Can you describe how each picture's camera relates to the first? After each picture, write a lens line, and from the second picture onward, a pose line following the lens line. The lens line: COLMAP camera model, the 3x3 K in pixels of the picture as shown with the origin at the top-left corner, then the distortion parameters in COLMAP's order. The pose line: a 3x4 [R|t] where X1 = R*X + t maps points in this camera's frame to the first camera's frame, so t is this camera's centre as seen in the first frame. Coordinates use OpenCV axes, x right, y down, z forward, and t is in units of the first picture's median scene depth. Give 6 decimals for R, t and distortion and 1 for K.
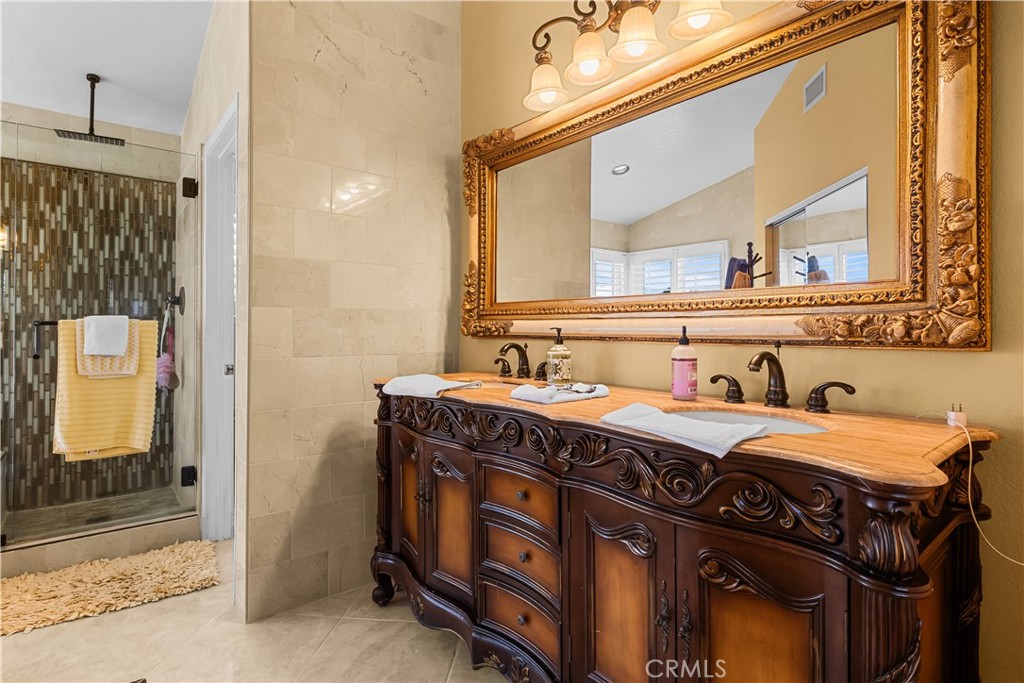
lens RADIAL K [[512.1, 0, 490.3], [0, 512.1, 325.1], [0, 0, 1]] dist [-0.006271, -0.001054]
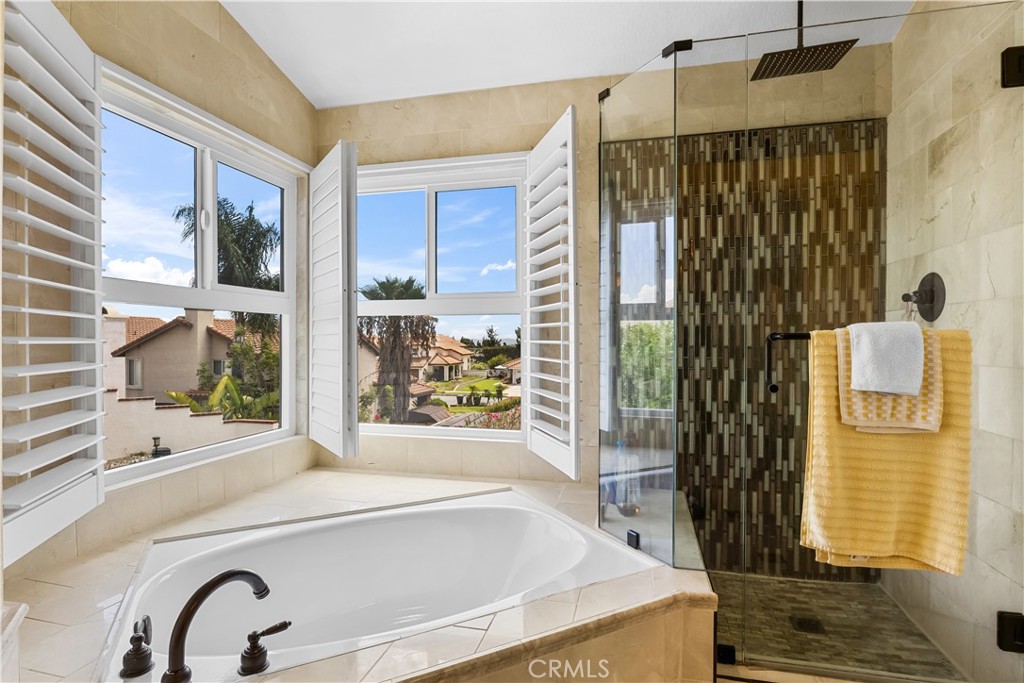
lens RADIAL K [[512.1, 0, 511.3], [0, 512.1, 340.5], [0, 0, 1]] dist [-0.006271, -0.001054]
pose [[0.602705, -0.002146, -0.797961, -0.442085], [0.007585, 0.999967, 0.003039, -0.002531], [0.797928, -0.007884, 0.602701, 0.264926]]
